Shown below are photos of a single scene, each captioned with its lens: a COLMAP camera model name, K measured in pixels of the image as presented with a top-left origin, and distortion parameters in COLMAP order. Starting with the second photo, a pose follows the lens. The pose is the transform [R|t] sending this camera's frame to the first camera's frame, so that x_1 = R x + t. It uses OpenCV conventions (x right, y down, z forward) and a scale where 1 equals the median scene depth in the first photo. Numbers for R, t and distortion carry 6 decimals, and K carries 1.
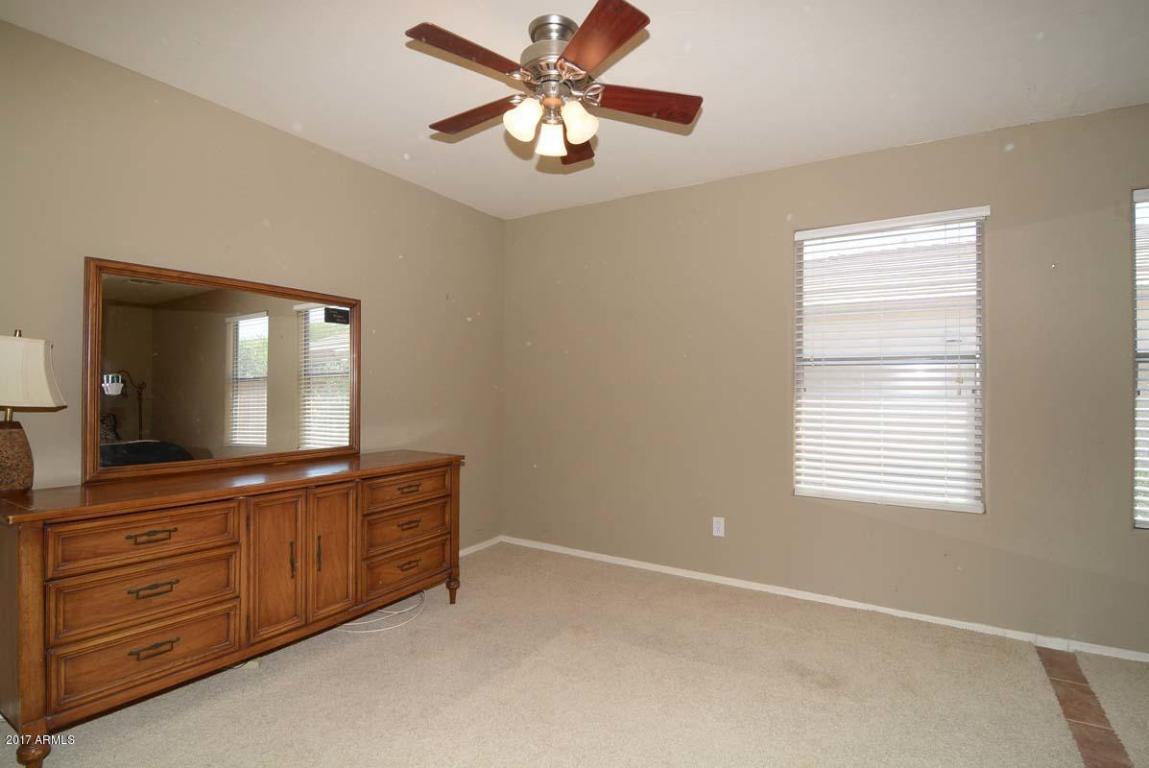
lens RADIAL K [[559.0, 0, 577.3], [0, 559.0, 385.7], [0, 0, 1]] dist [-0.004353, -0.010599]
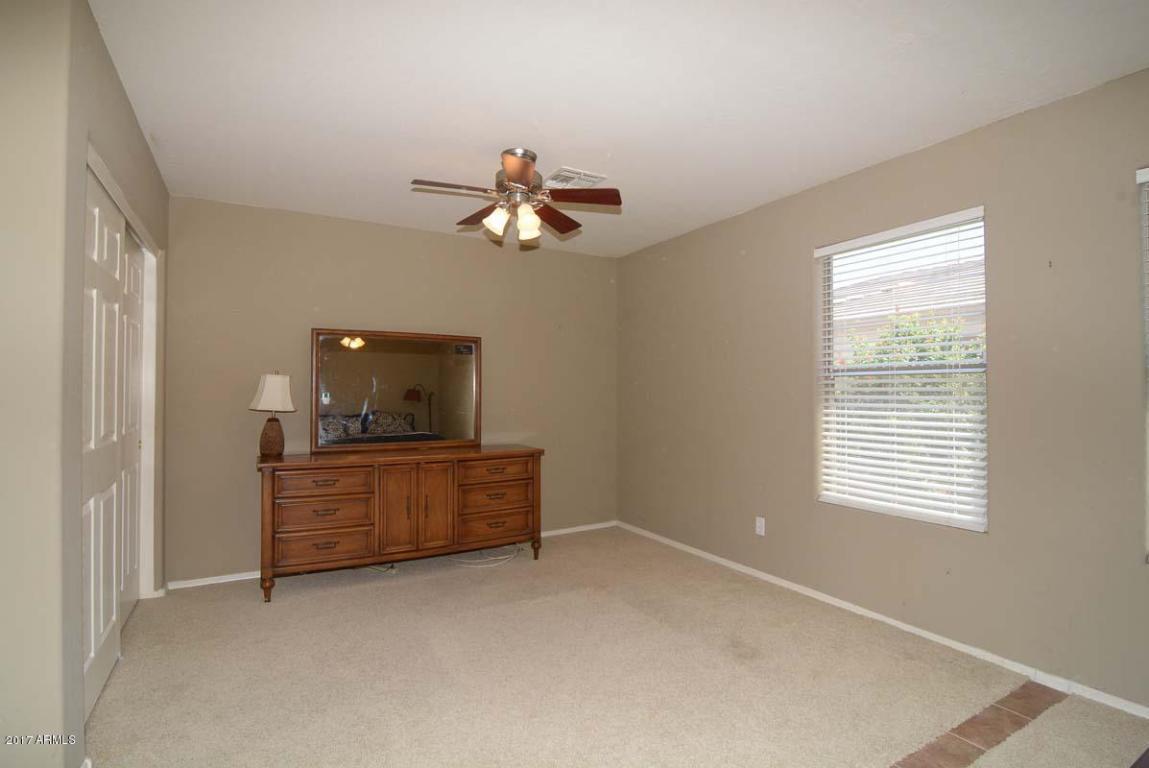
lens RADIAL K [[559.0, 0, 577.3], [0, 559.0, 385.7], [0, 0, 1]] dist [-0.004353, -0.010599]
pose [[0.881797, -0.011474, -0.471489, 0.574717], [0.007818, 0.999922, -0.009713, -0.014810], [0.471564, 0.004879, 0.881818, -0.157411]]
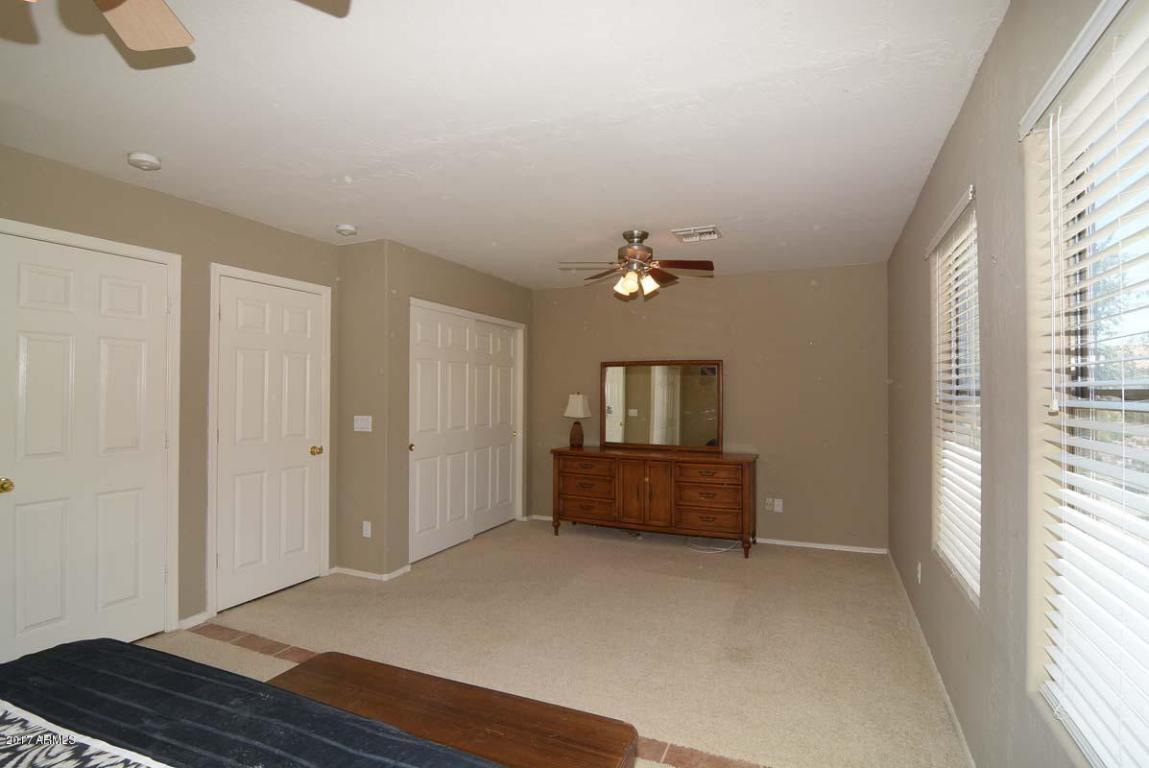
lens RADIAL K [[559.0, 0, 577.3], [0, 559.0, 385.7], [0, 0, 1]] dist [-0.004353, -0.010599]
pose [[0.138963, -0.021158, -0.990072, 1.381997], [0.003310, 0.999776, -0.020901, -0.048166], [0.990292, -0.000373, 0.139002, 0.393645]]
